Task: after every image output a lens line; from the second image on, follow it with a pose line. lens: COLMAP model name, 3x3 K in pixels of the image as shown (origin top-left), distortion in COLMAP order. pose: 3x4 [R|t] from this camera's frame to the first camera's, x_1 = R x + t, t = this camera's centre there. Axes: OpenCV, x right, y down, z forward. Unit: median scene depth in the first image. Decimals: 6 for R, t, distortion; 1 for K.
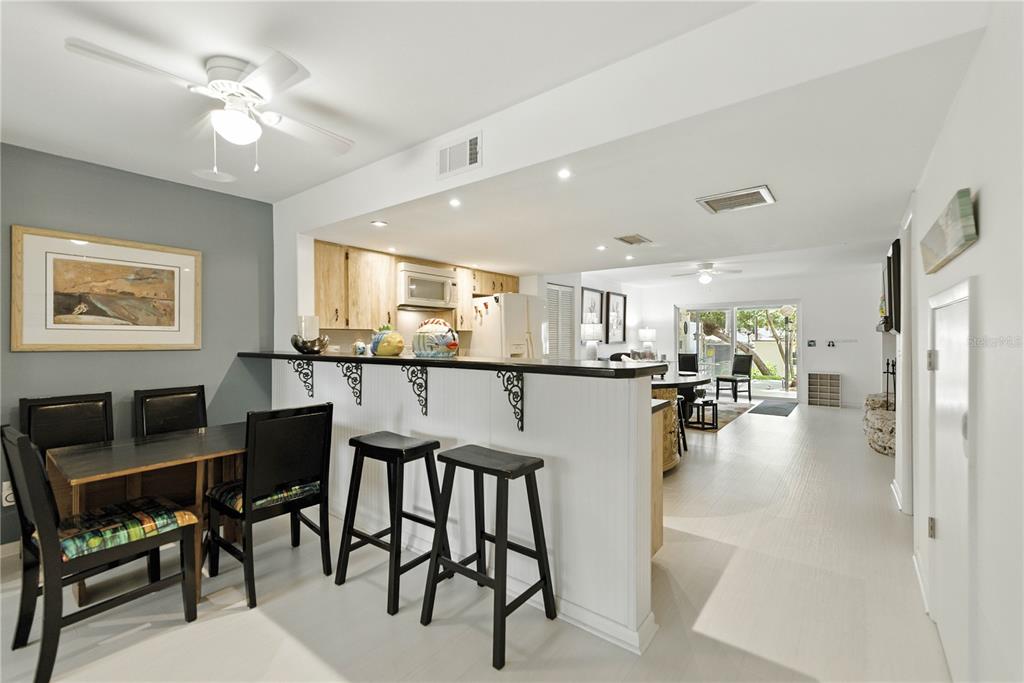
lens RADIAL K [[436.9, 0, 512.0], [0, 436.9, 341.5], [0, 0, 1]] dist [0.000649, 0.000012]
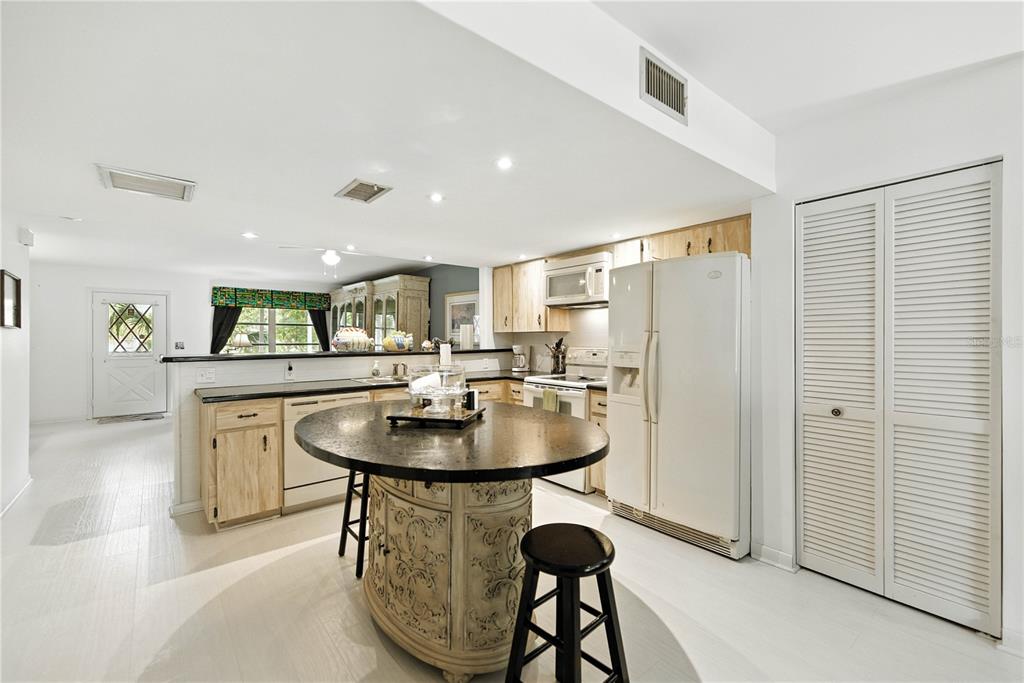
lens RADIAL K [[436.9, 0, 512.0], [0, 436.9, 341.5], [0, 0, 1]] dist [0.000649, 0.000012]
pose [[-0.213798, 0.013471, -0.976785, 0.719807], [-0.000611, 0.999903, 0.013923, -0.017594], [0.976878, 0.003573, -0.213769, 1.119996]]
